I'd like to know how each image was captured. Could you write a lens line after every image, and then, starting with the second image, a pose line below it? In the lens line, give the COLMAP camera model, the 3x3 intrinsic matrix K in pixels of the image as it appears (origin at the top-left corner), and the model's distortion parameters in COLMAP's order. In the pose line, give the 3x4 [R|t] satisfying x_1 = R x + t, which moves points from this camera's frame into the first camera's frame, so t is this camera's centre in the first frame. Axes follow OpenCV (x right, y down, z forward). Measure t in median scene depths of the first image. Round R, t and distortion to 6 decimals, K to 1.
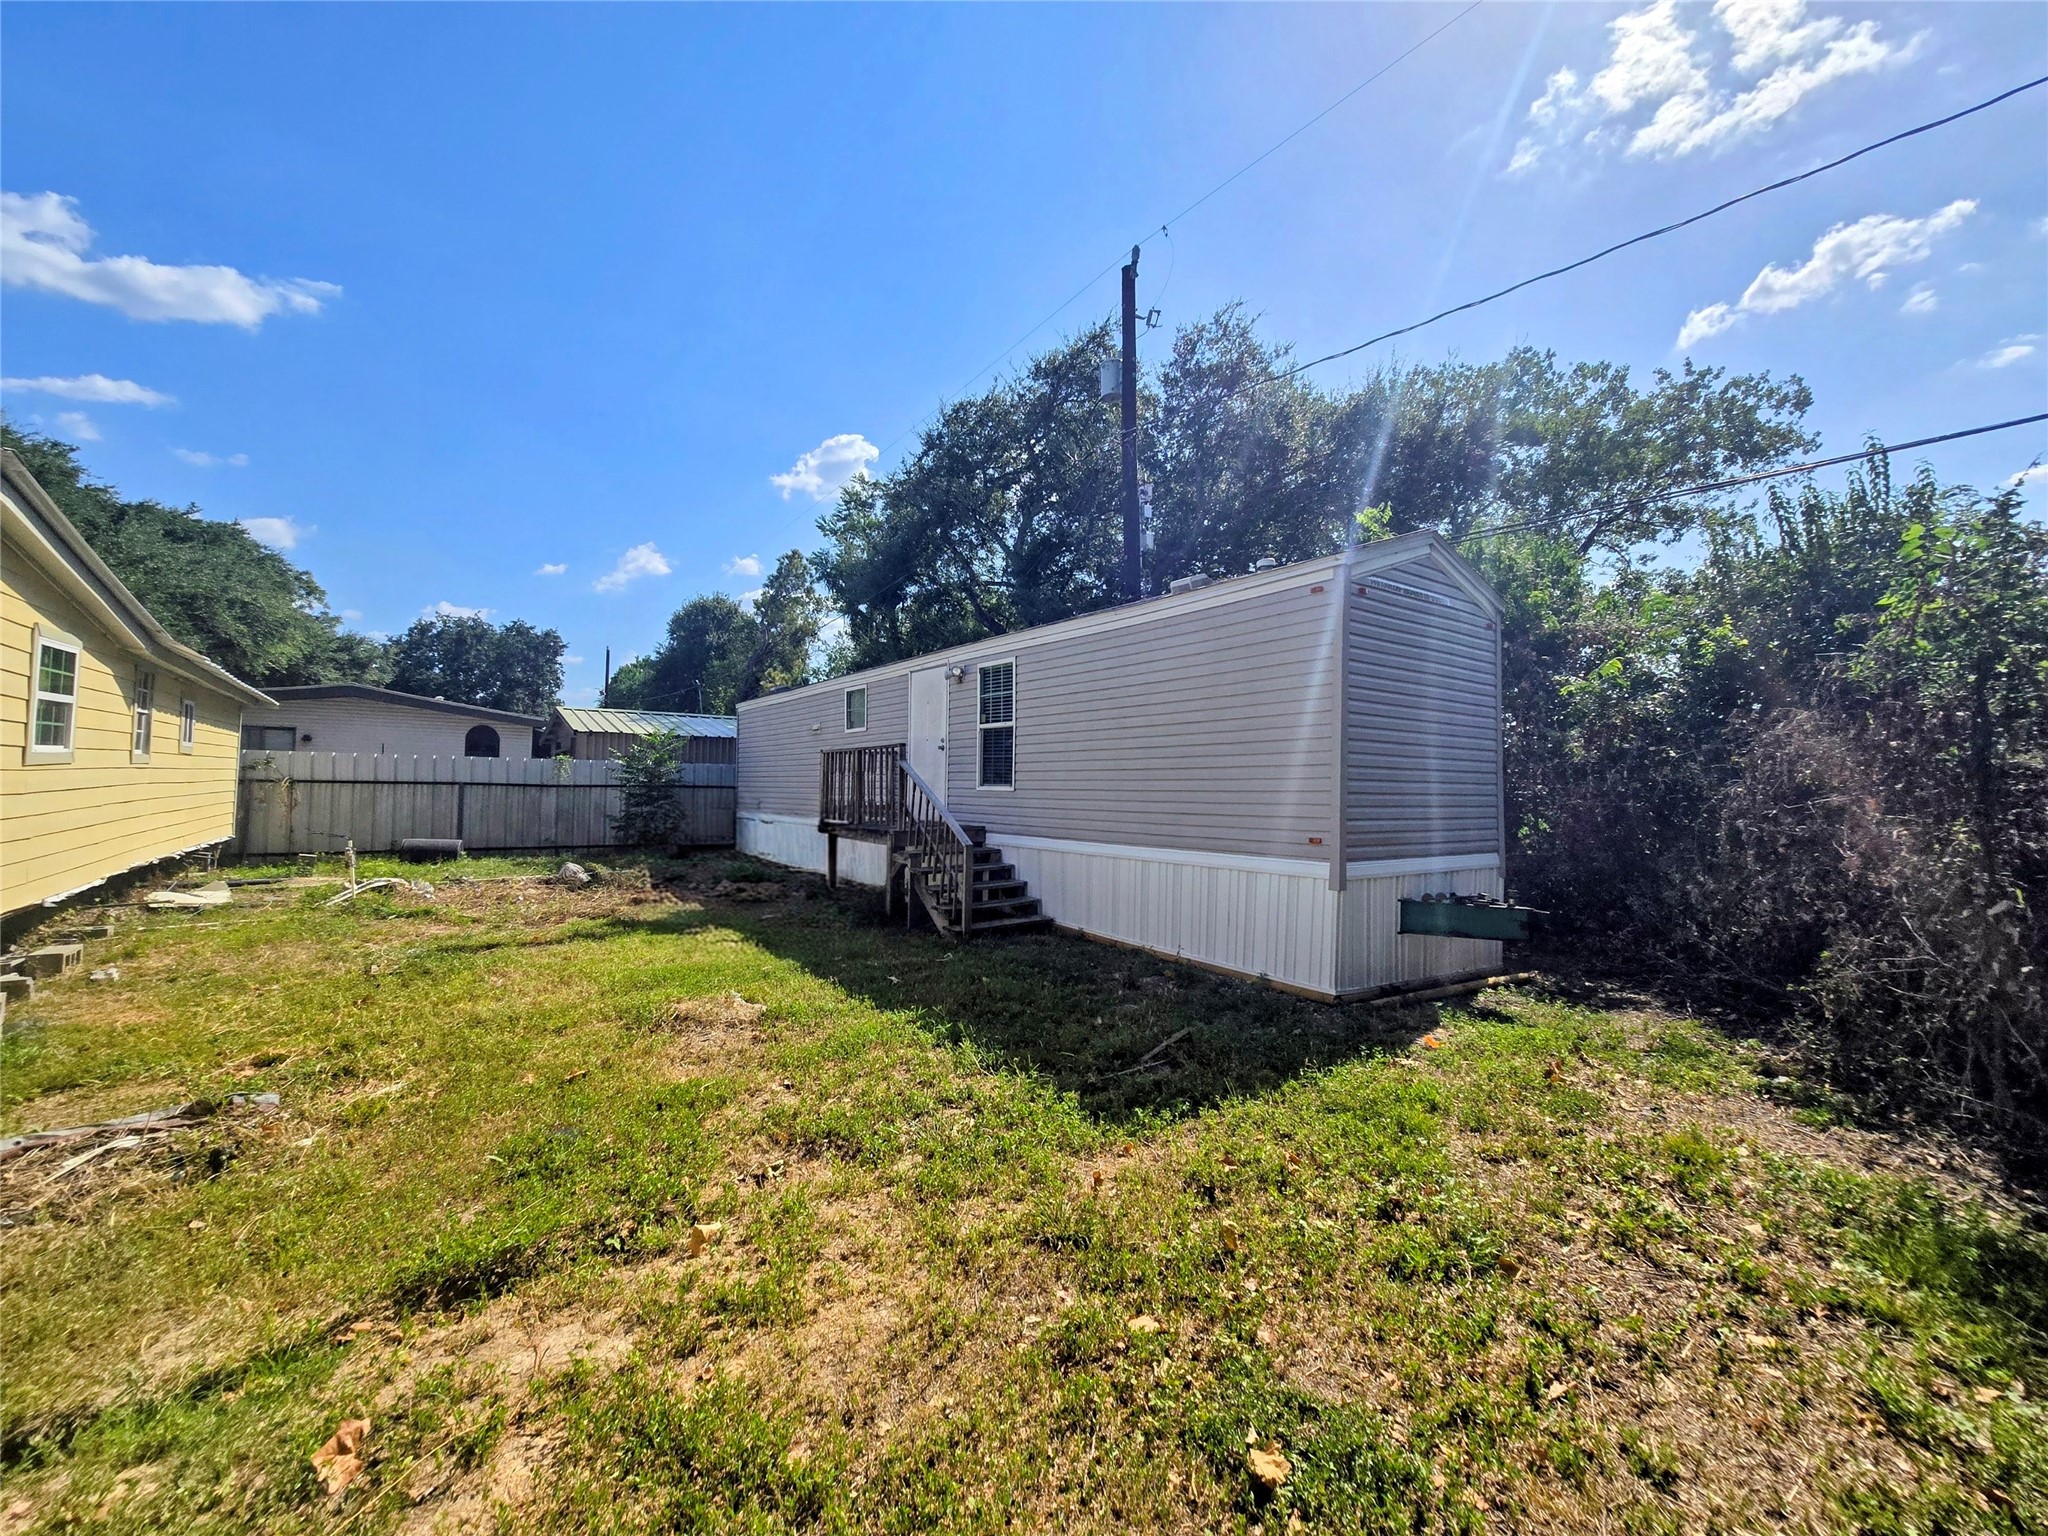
lens RADIAL K [[869.7, 0, 1039.0], [0, 869.7, 757.5], [0, 0, 1]] dist [0.000348, -0.000189]
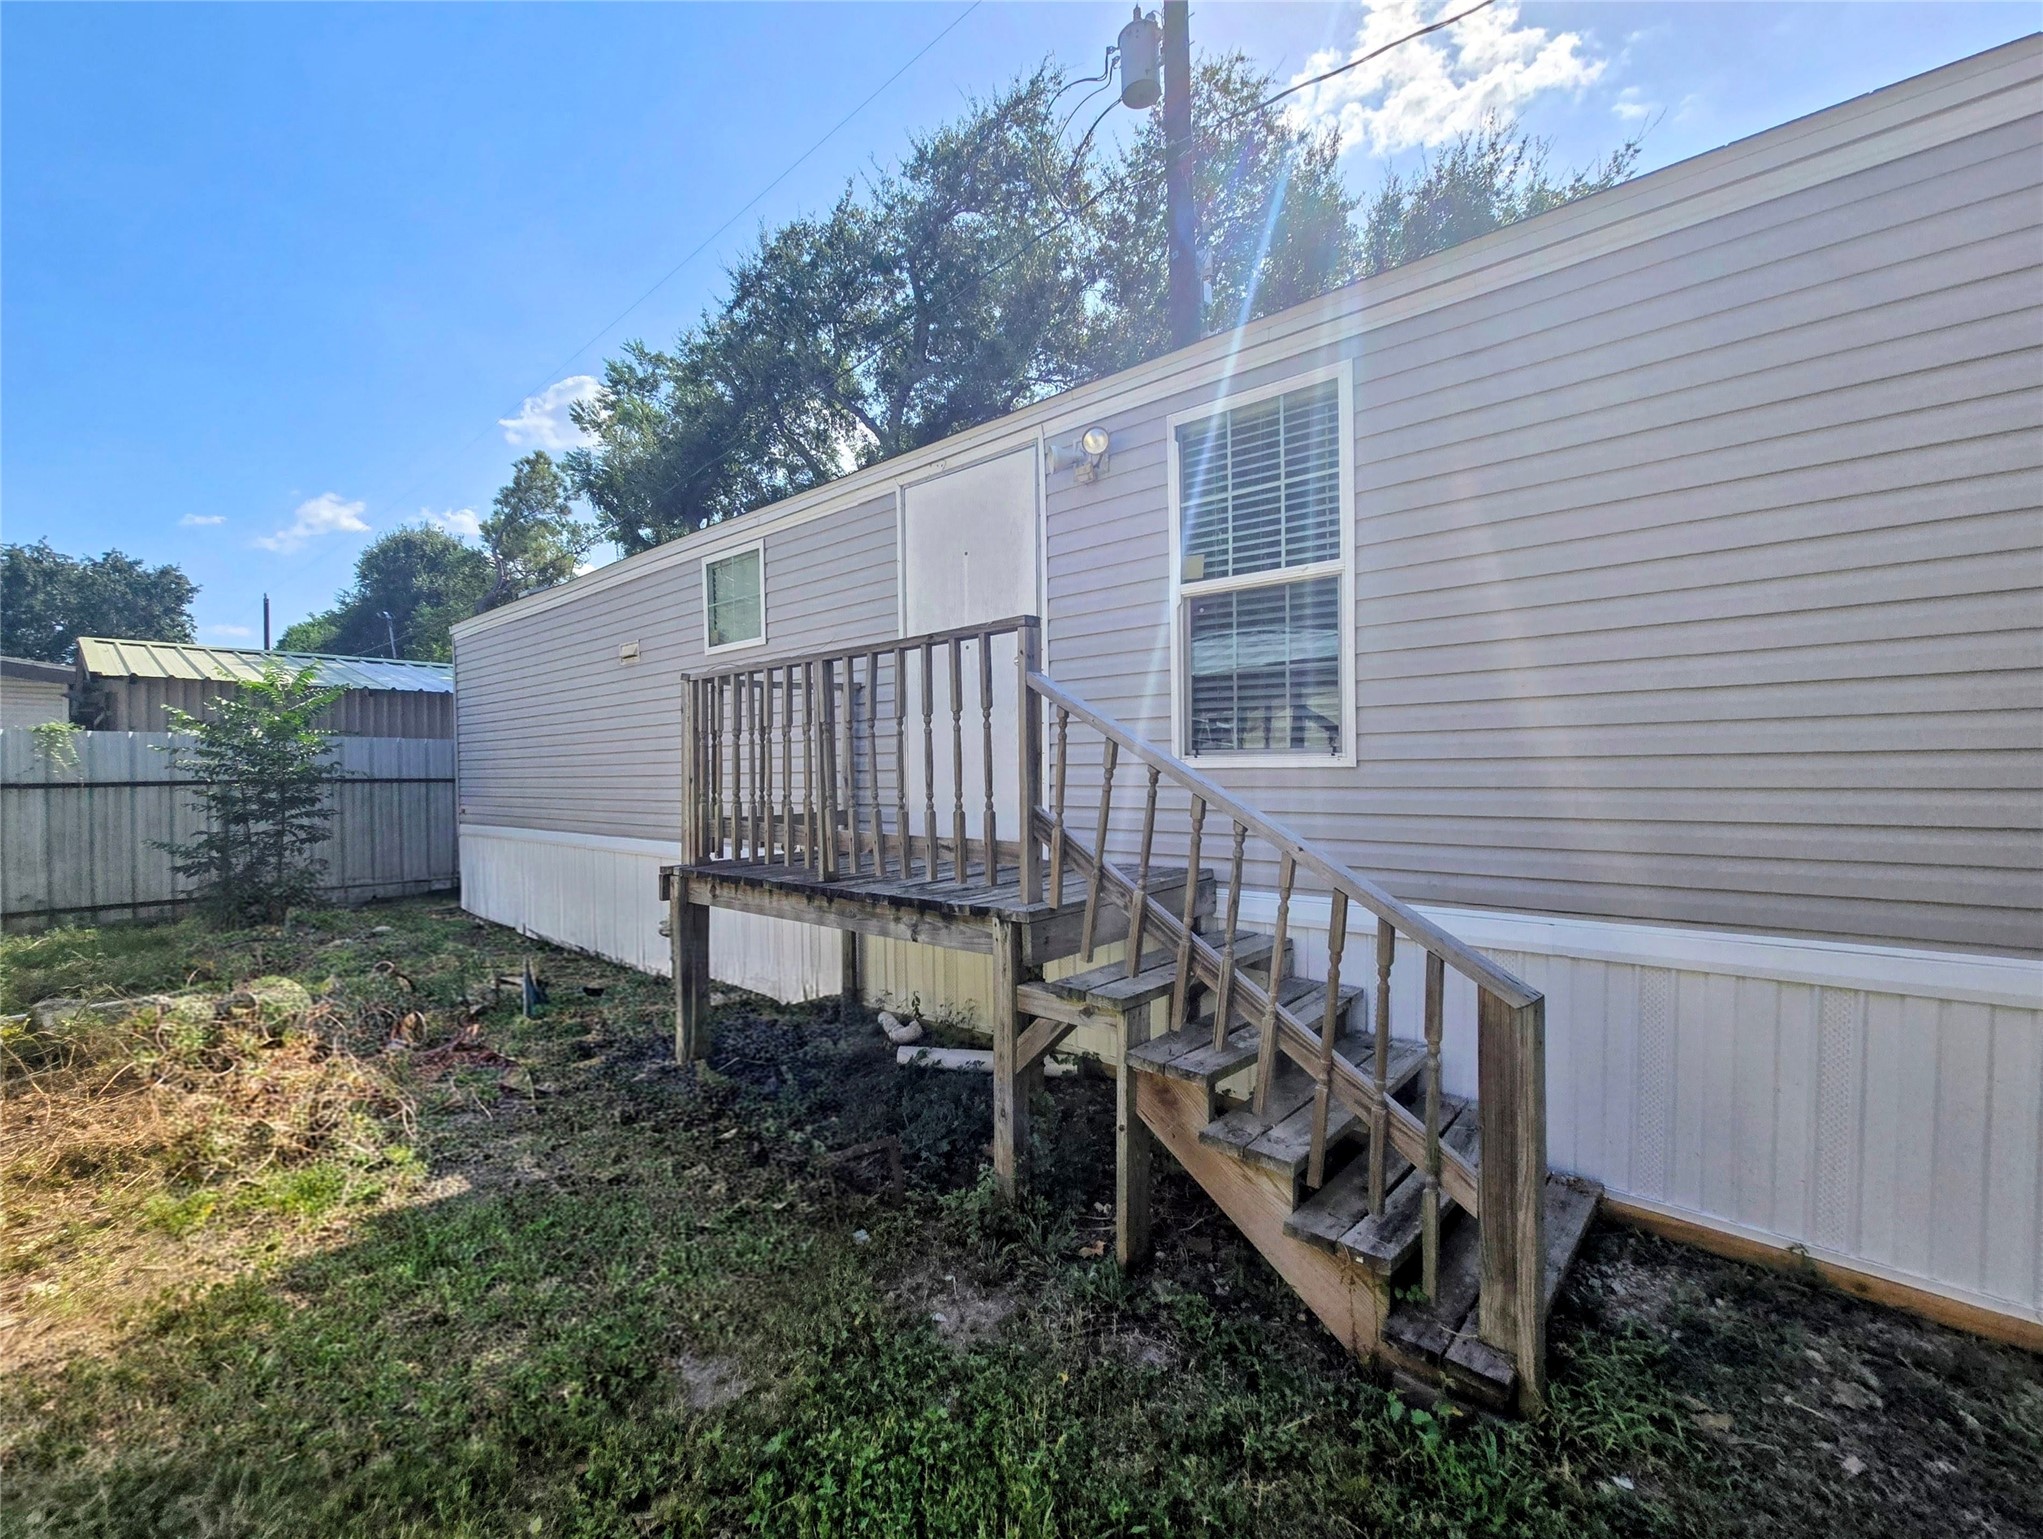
lens RADIAL K [[867.6, 0, 1005.7], [0, 867.6, 790.8], [0, 0, 1]] dist [0.000348, -0.000189]
pose [[0.976217, -0.025728, 0.215263, -0.070266], [0.013348, 0.998182, 0.058768, 0.007513], [-0.216384, -0.054497, 0.974786, 0.214196]]
